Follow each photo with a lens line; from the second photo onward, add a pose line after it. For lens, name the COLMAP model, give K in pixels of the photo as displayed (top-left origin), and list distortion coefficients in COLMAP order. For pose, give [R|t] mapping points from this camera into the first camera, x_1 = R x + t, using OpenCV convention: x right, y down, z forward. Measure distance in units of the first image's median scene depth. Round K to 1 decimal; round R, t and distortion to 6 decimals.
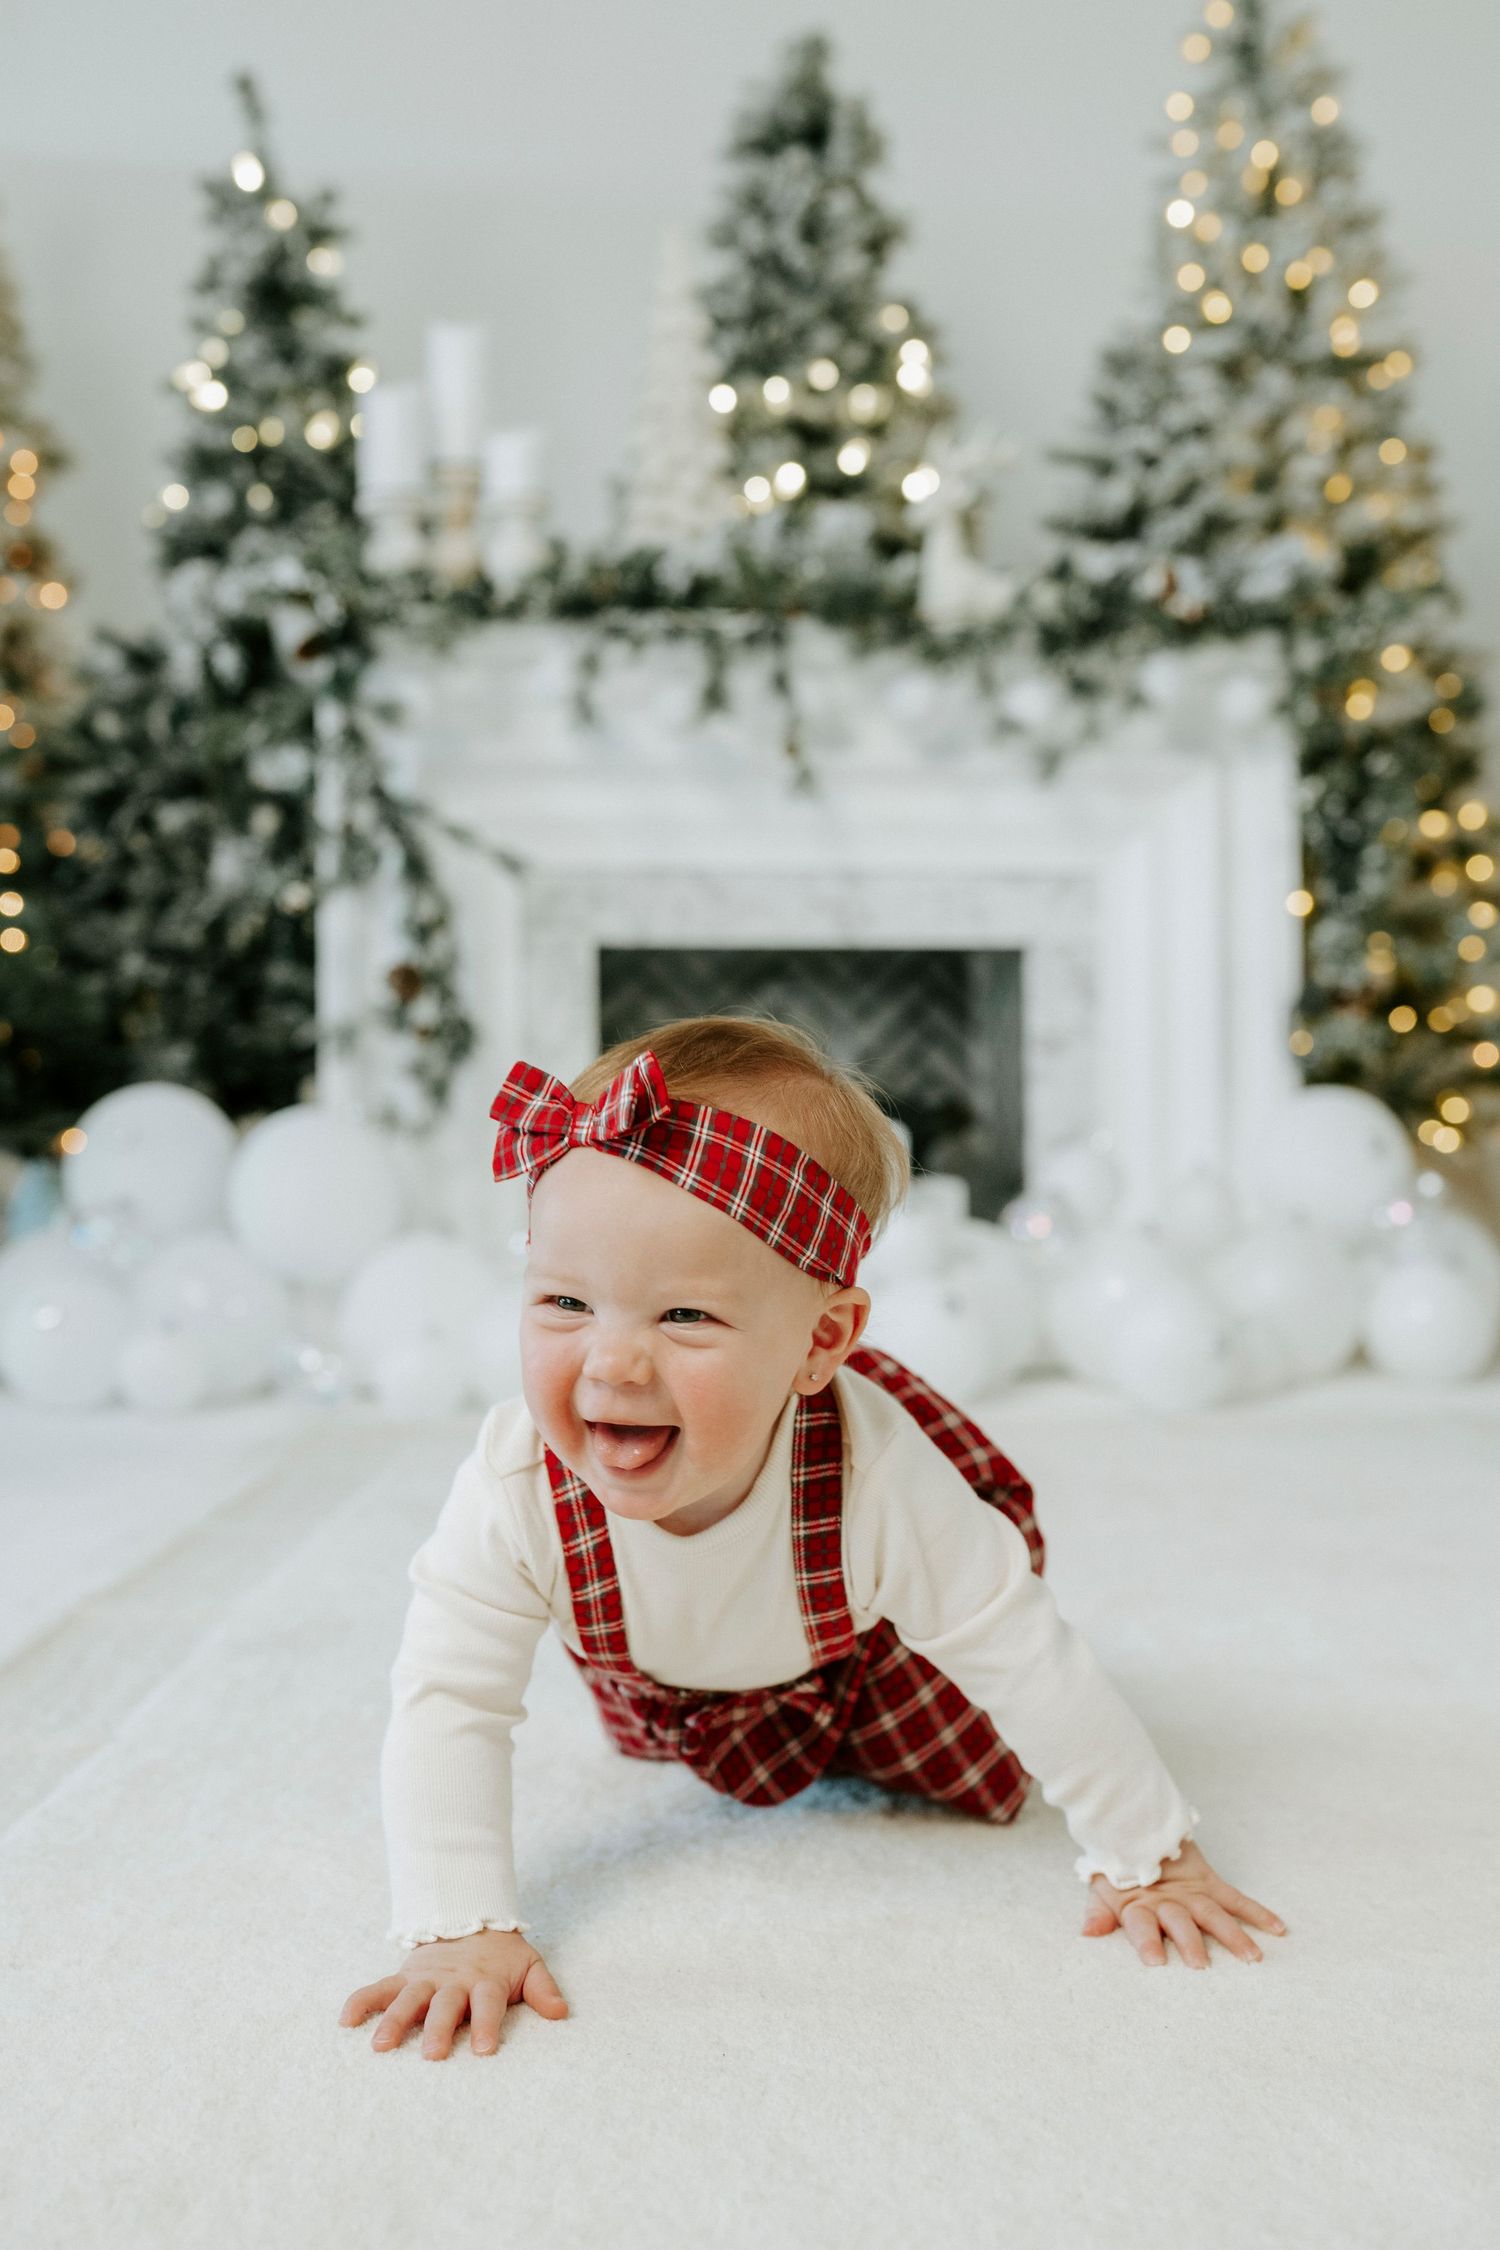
lens RADIAL K [[2357.4, 0, 741.4], [0, 2357.4, 1037.1], [0, 0, 1]] dist [-0.006678, -0.002956]
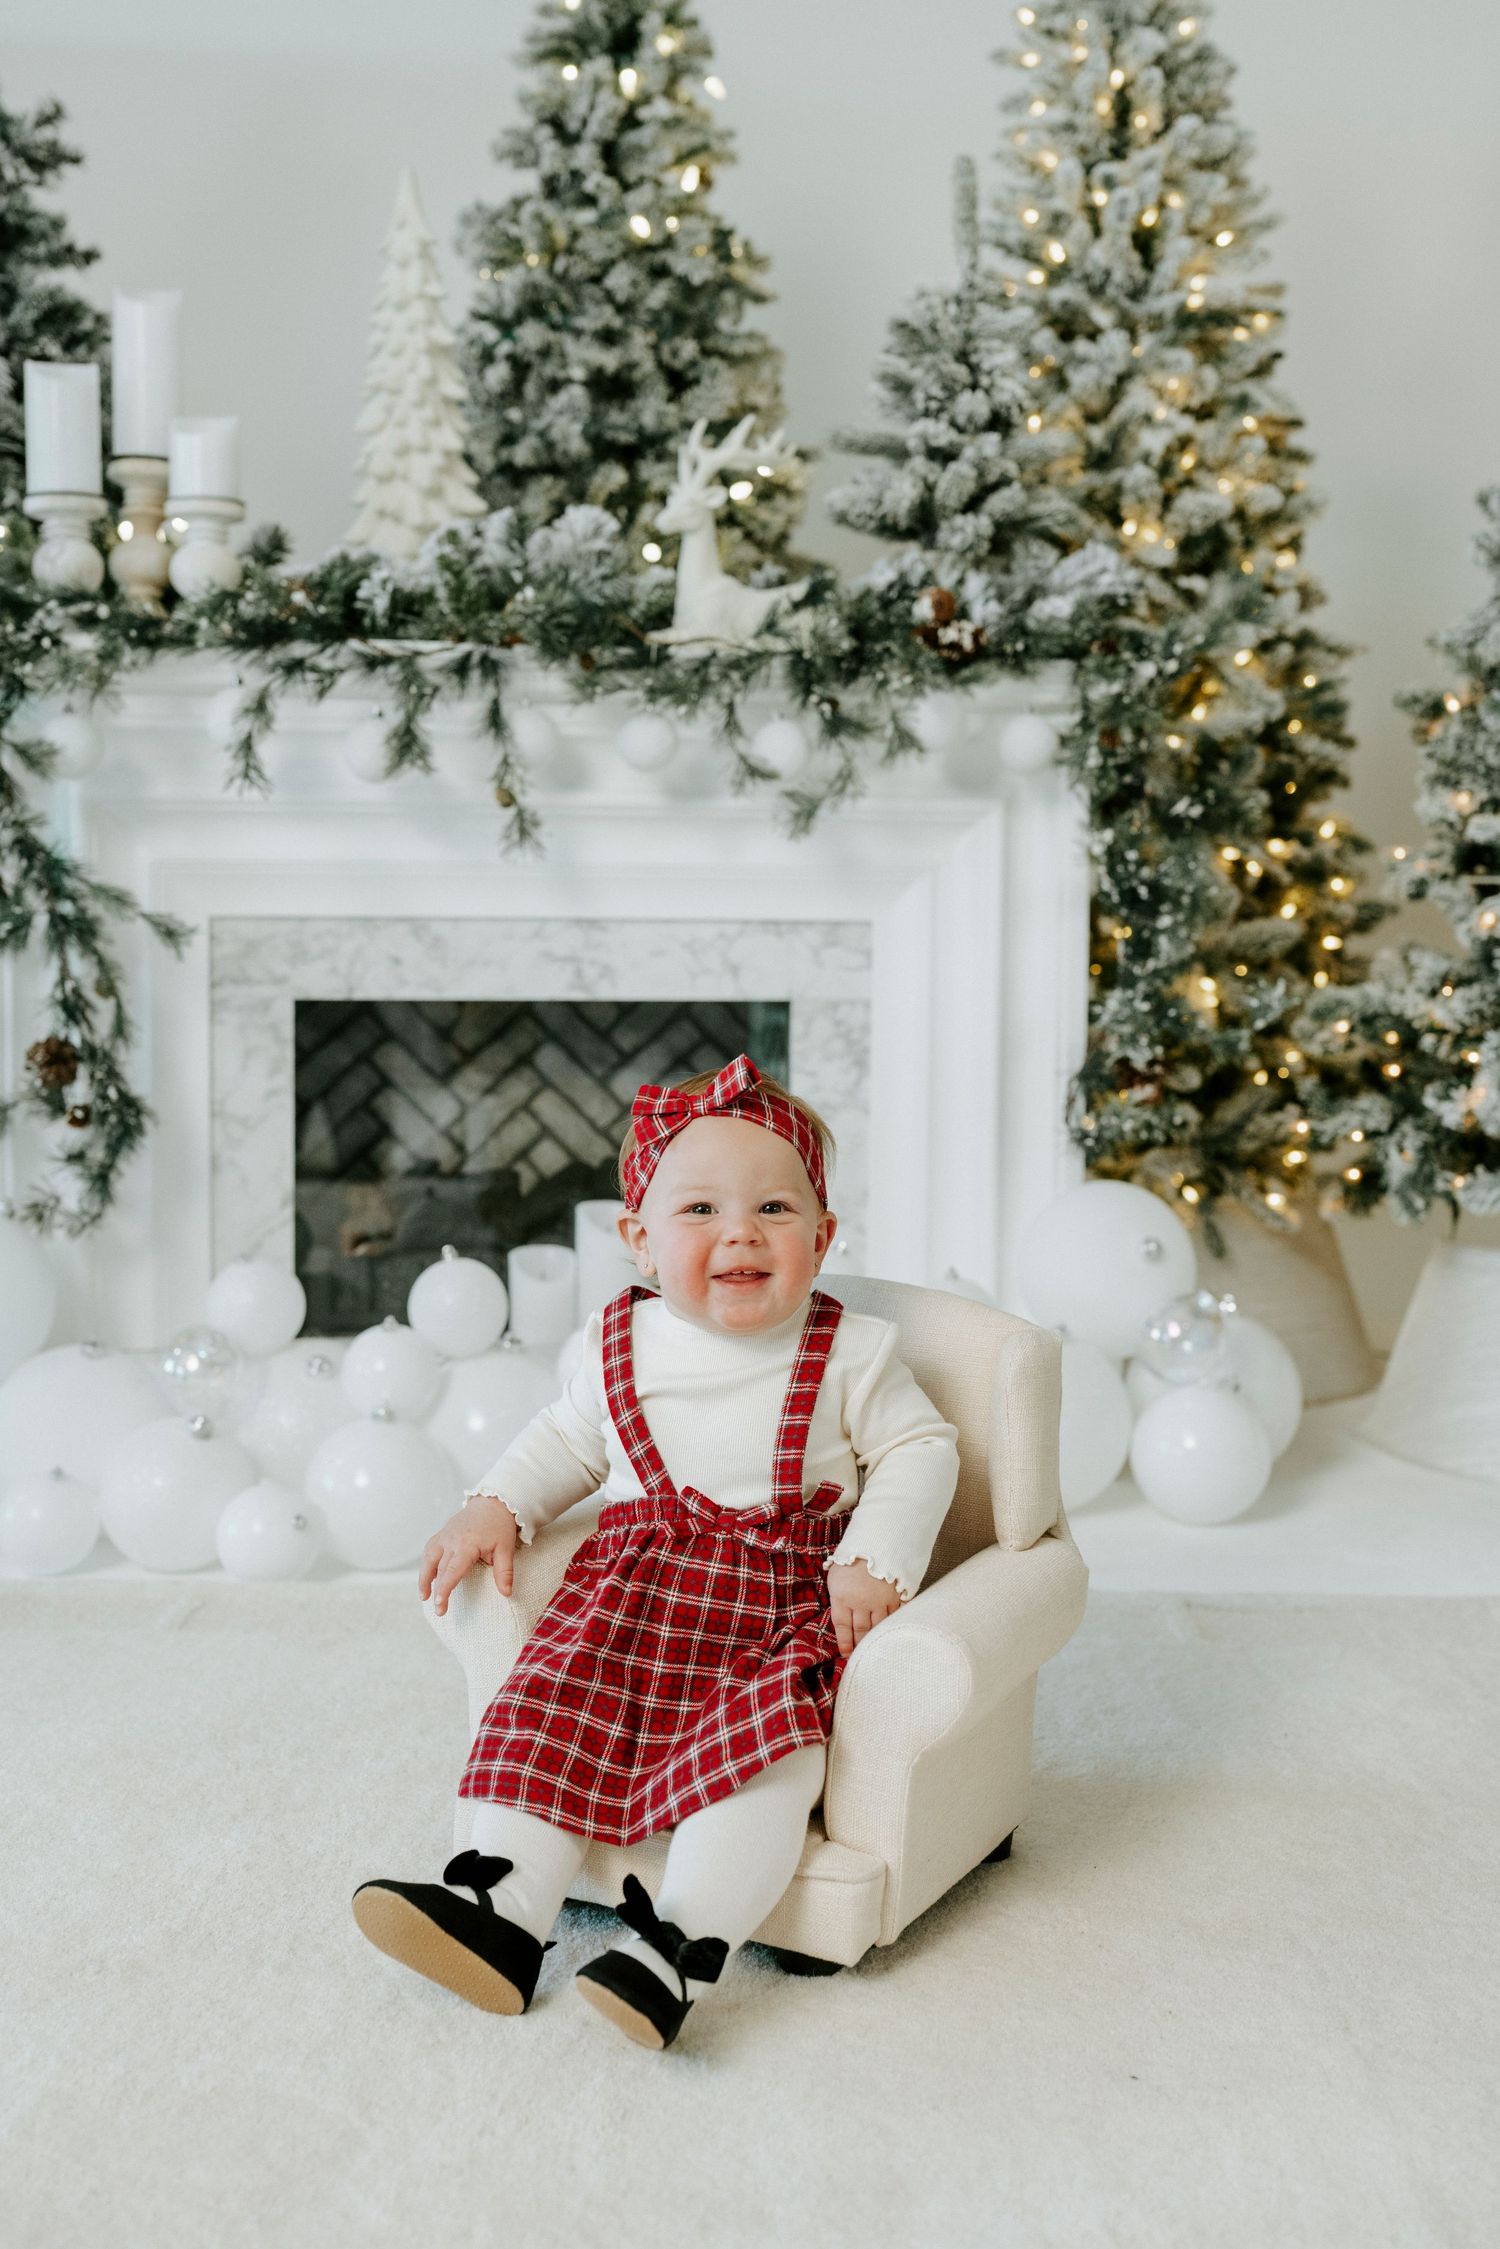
lens RADIAL K [[2356.4, 0, 741.4], [0, 2356.4, 1036.6], [0, 0, 1]] dist [-0.006678, -0.002956]
pose [[0.999839, 0.017618, -0.003349, 0.109386], [-0.017314, 0.996987, 0.075618, -0.096128], [0.004672, -0.075548, 0.997131, 0.106675]]
